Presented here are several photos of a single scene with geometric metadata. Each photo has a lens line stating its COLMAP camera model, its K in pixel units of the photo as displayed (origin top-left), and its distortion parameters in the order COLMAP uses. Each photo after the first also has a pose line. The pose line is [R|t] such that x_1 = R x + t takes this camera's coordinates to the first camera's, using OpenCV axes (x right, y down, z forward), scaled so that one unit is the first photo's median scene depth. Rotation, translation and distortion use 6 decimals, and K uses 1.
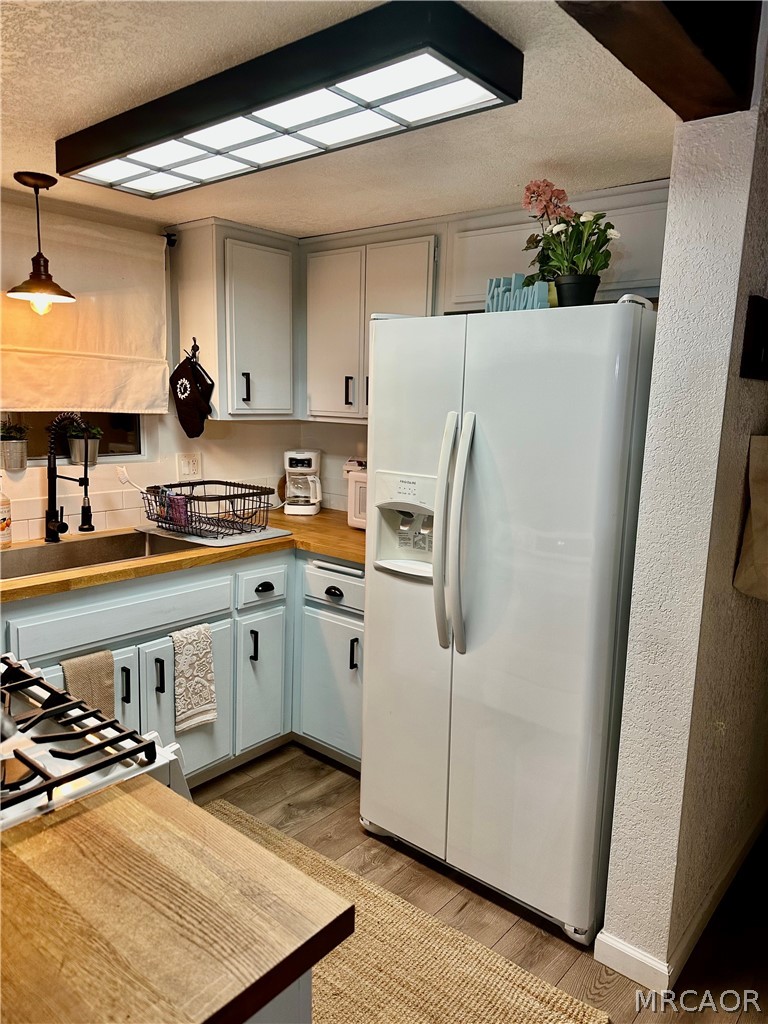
lens RADIAL K [[714.5, 0, 385.7], [0, 714.5, 508.2], [0, 0, 1]] dist [0.145892, -0.262180]
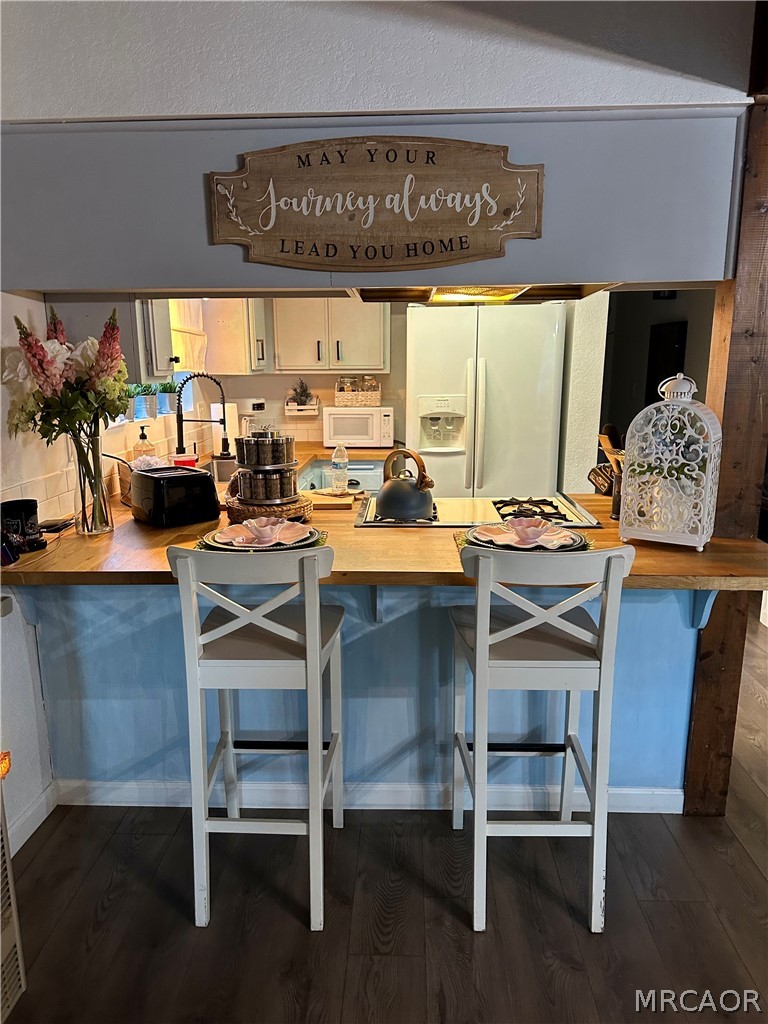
lens RADIAL K [[714.5, 0, 385.7], [0, 714.5, 508.2], [0, 0, 1]] dist [0.145892, -0.262180]
pose [[0.793074, -0.153034, 0.589588, -0.941549], [0.120833, 0.988215, 0.093967, 0.034877], [-0.597020, -0.003281, 0.802219, -0.283698]]
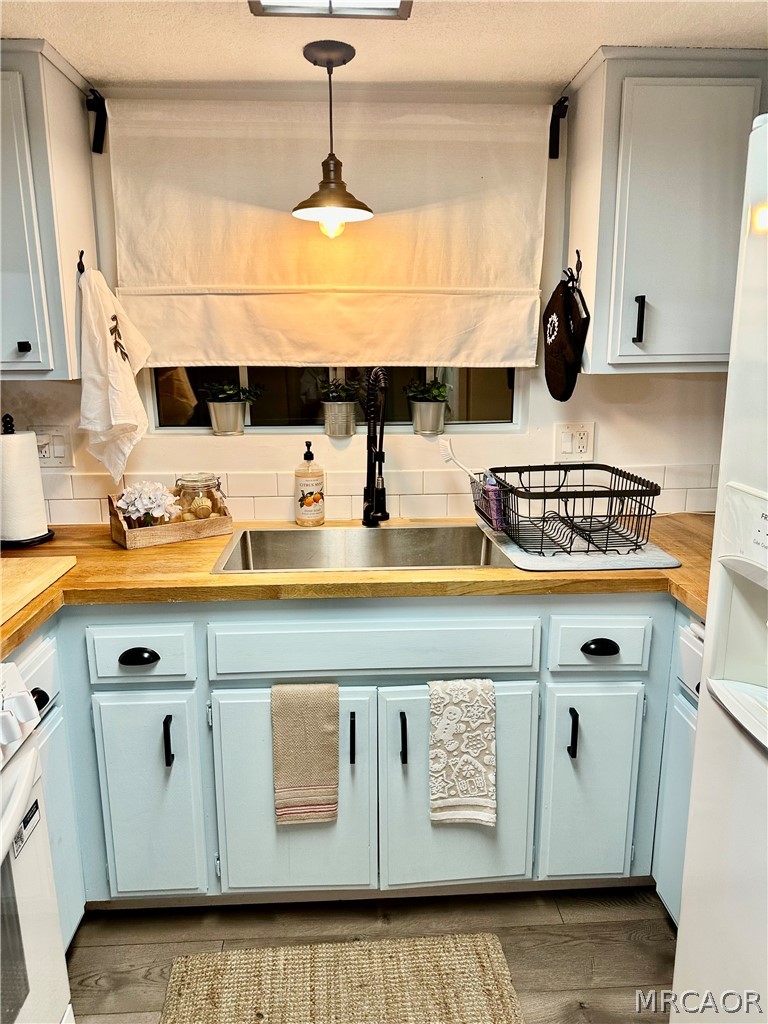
lens RADIAL K [[714.5, 0, 385.7], [0, 714.5, 508.2], [0, 0, 1]] dist [0.145892, -0.262180]
pose [[0.681937, 0.125944, -0.720486, 0.139976], [-0.087831, 0.992036, 0.090280, -0.048101], [0.726118, 0.001716, 0.687567, 0.446367]]
